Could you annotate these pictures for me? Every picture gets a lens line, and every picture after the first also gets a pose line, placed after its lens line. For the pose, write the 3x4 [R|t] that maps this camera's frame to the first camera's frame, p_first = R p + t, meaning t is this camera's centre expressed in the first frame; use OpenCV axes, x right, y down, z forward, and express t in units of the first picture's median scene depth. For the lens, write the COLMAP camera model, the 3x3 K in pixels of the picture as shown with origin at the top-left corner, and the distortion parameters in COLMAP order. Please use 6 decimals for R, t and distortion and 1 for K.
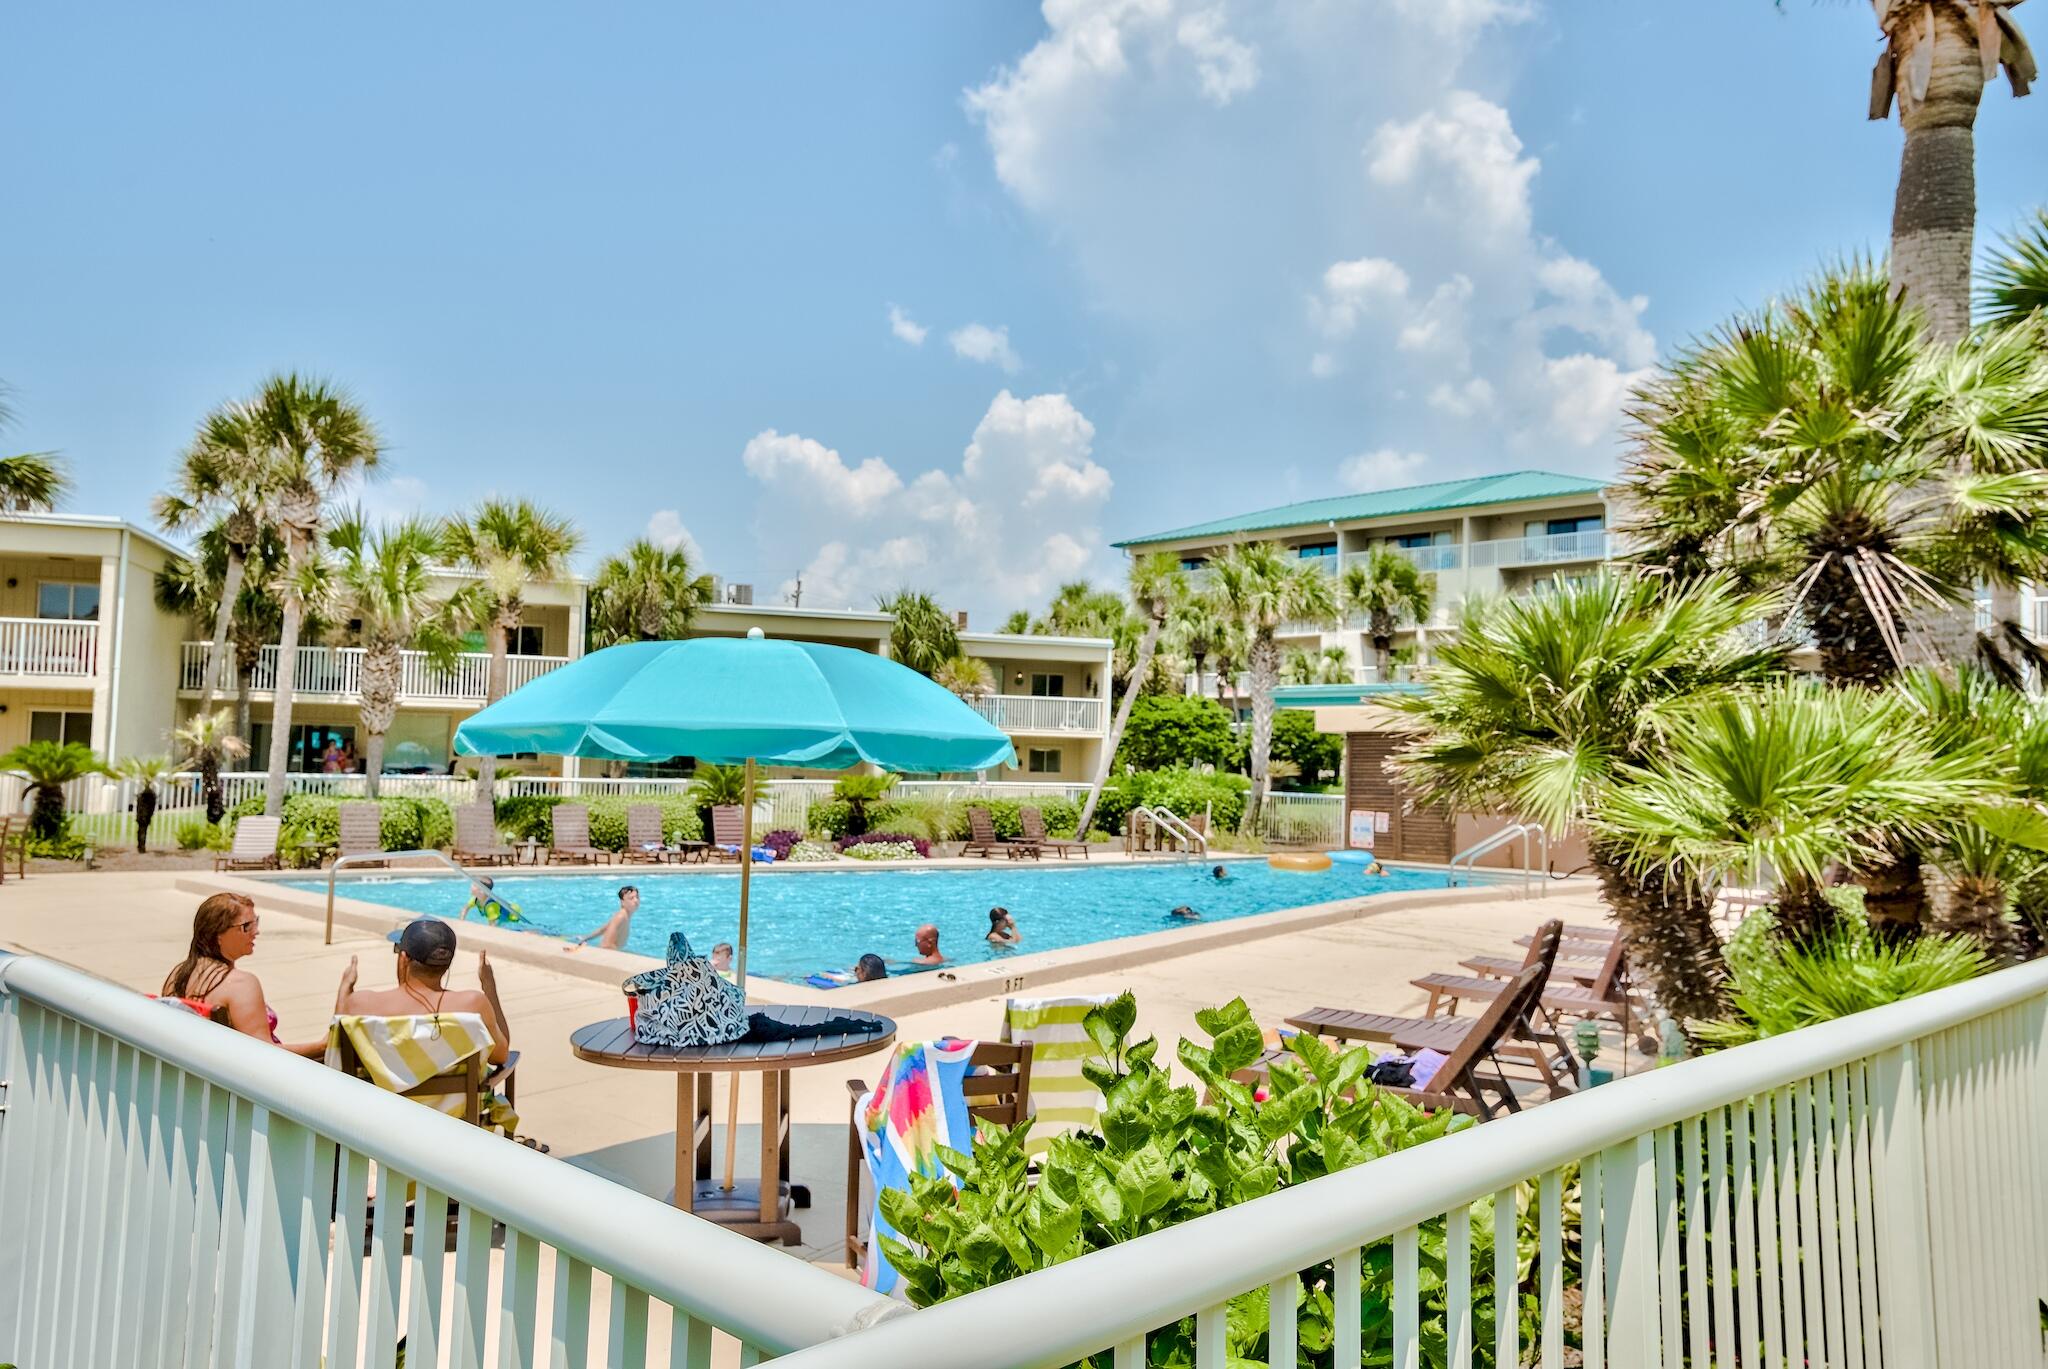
lens RADIAL K [[1503.3, 0, 1023.2], [0, 1503.3, 636.4], [0, 0, 1]] dist [0.028884, 0.000217]
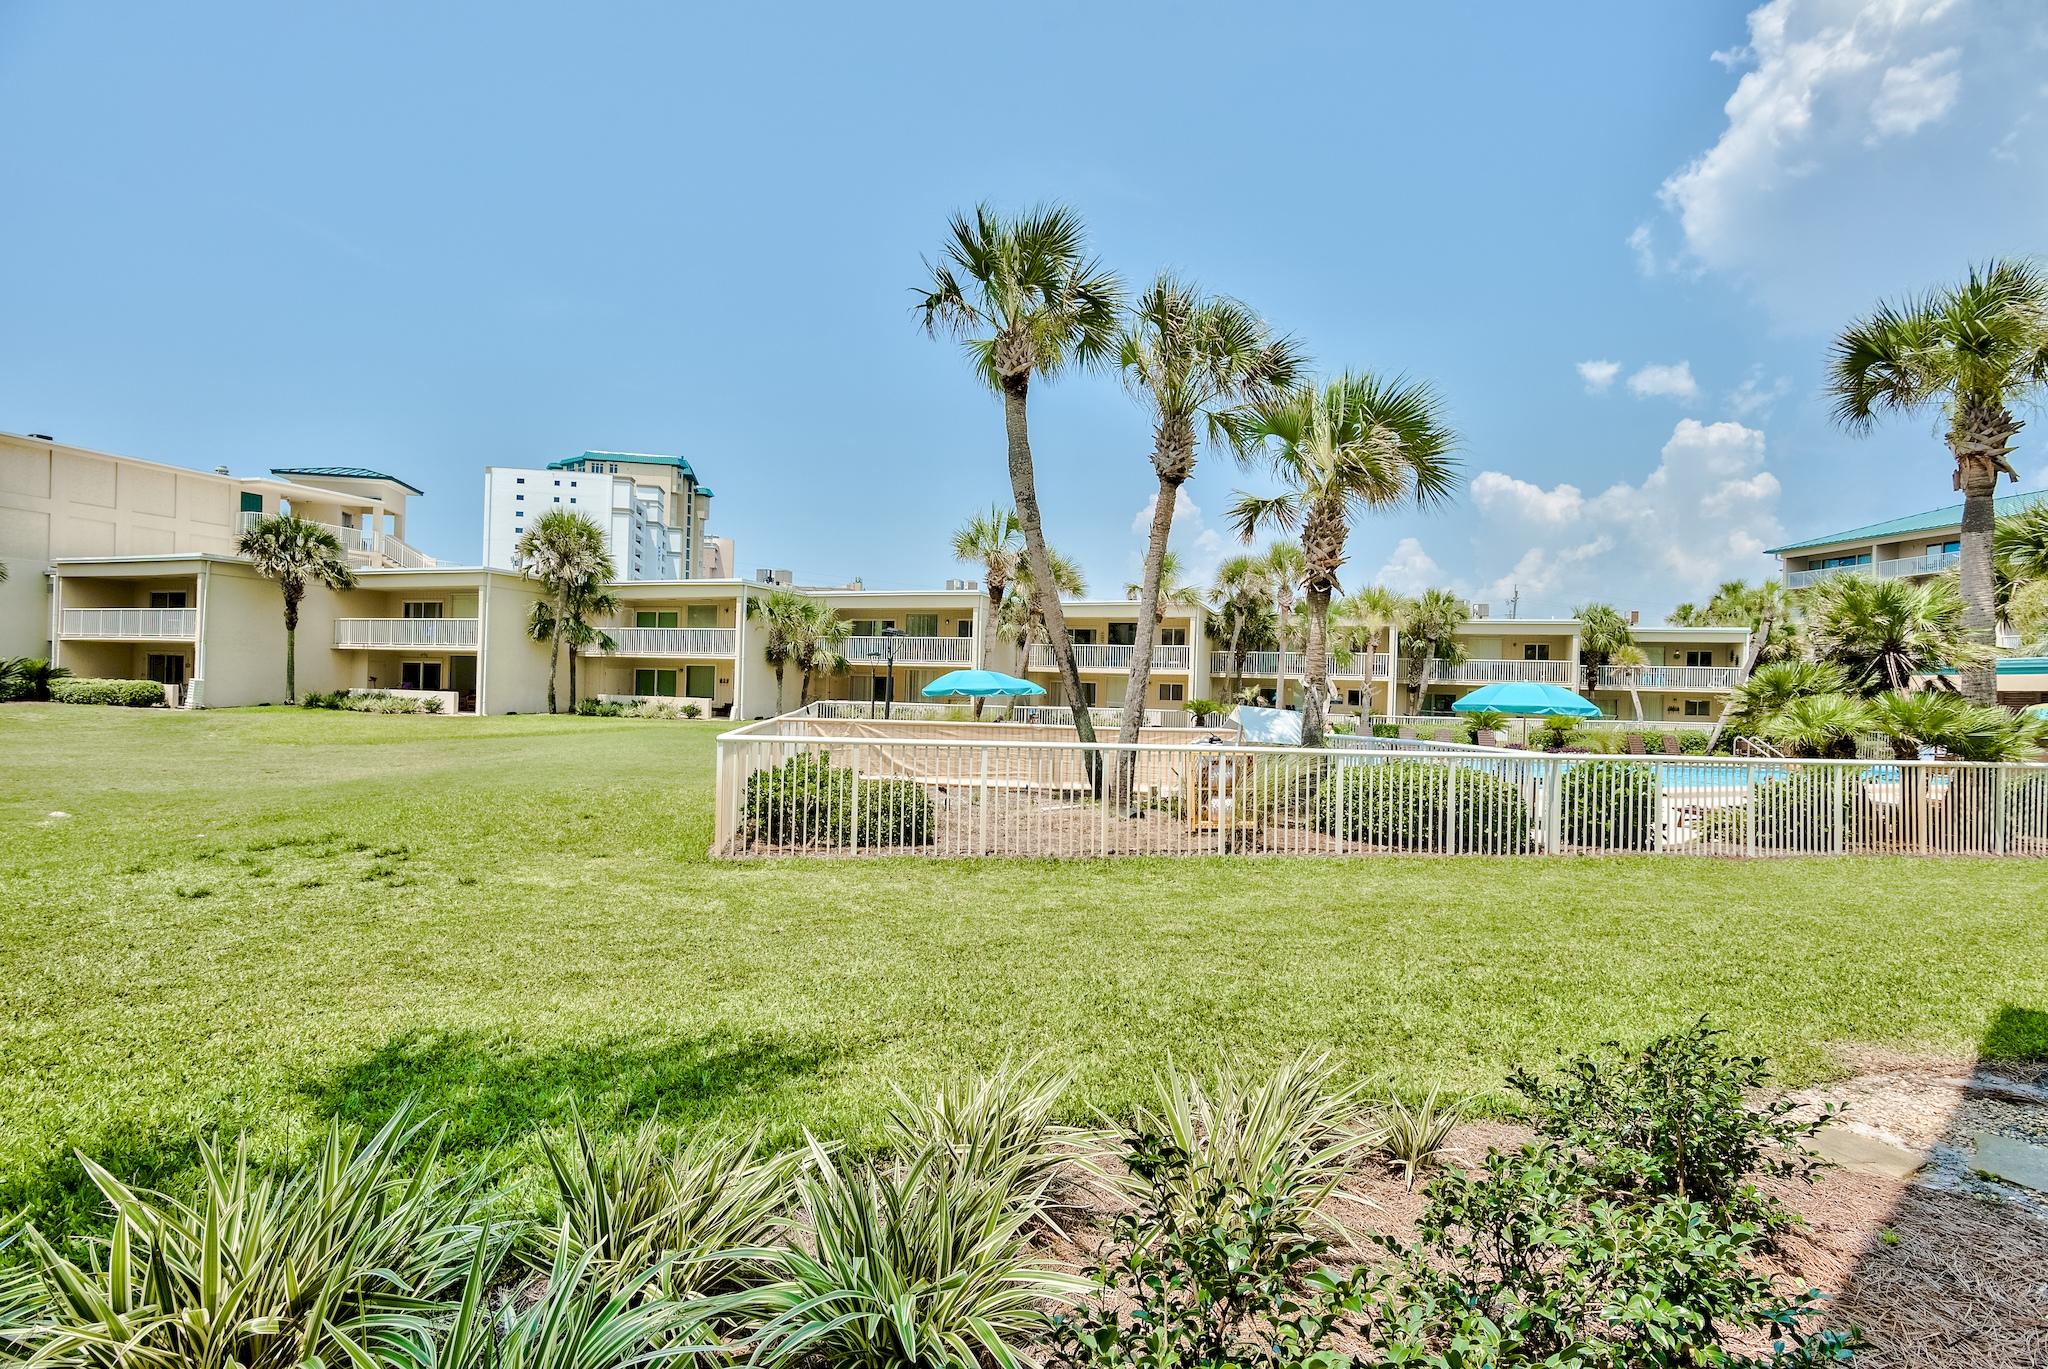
lens RADIAL K [[1004.1, 0, 1024.0], [0, 1004.1, 684.5], [0, 0, 1]] dist [0.000674, -0.000257]
pose [[0.823727, -0.004529, -0.566968, 0.040652], [0.041423, 0.997777, 0.052211, -0.031733], [0.565471, -0.066493, 0.822083, -0.319472]]
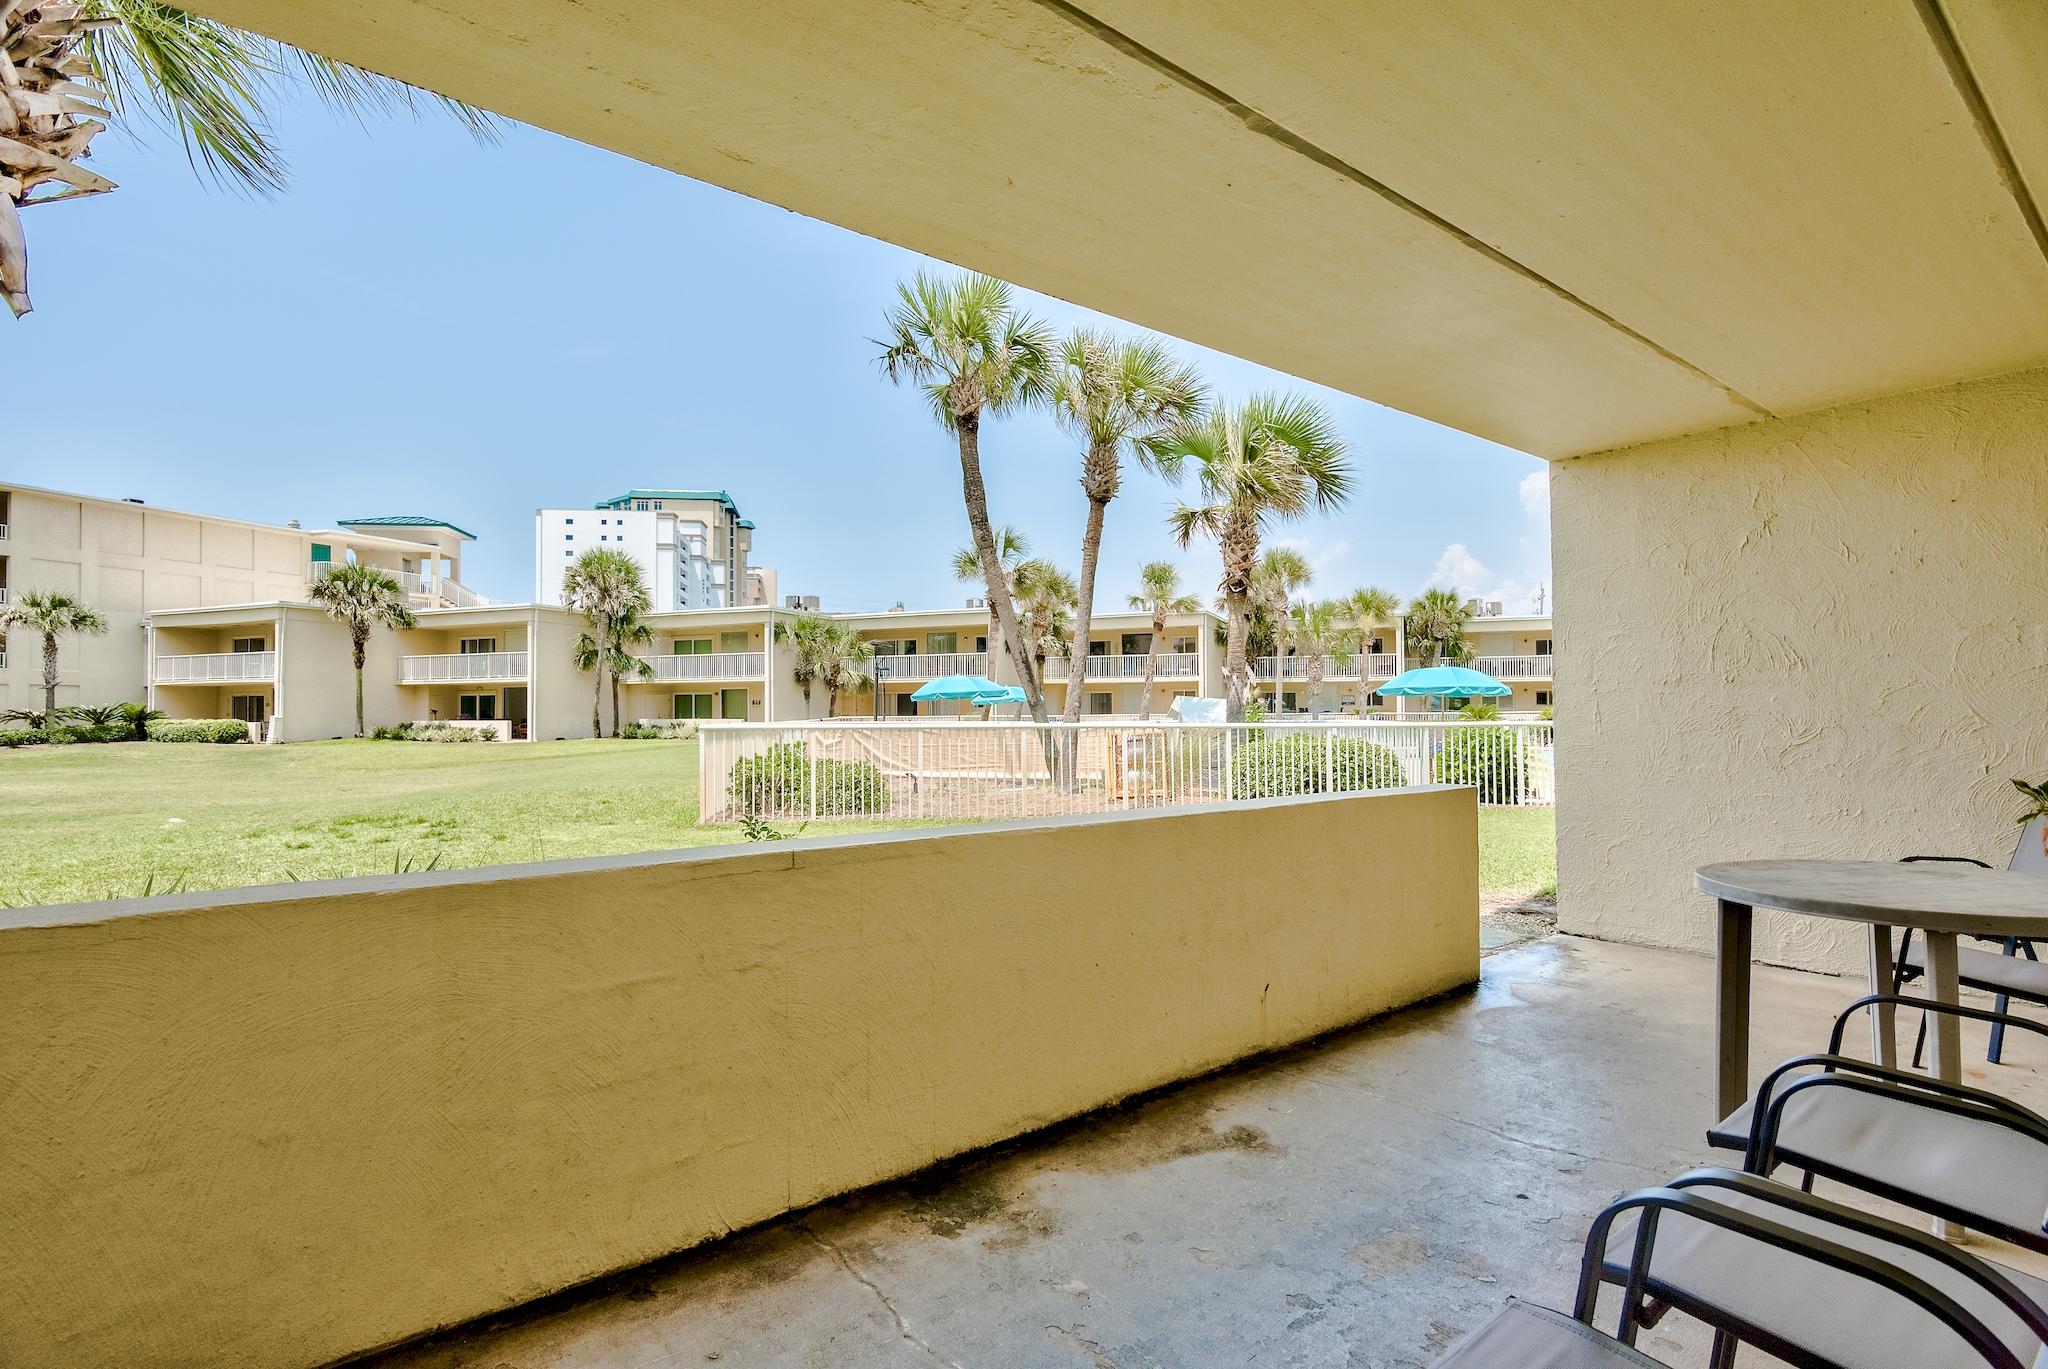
lens RADIAL K [[1004.1, 0, 1024.0], [0, 1004.1, 684.5], [0, 0, 1]] dist [0.000674, -0.000257]
pose [[0.796364, -0.043982, -0.603217, 0.100573], [0.078292, 0.996457, 0.030707, -0.023366], [0.599729, -0.071681, 0.796986, -0.342500]]
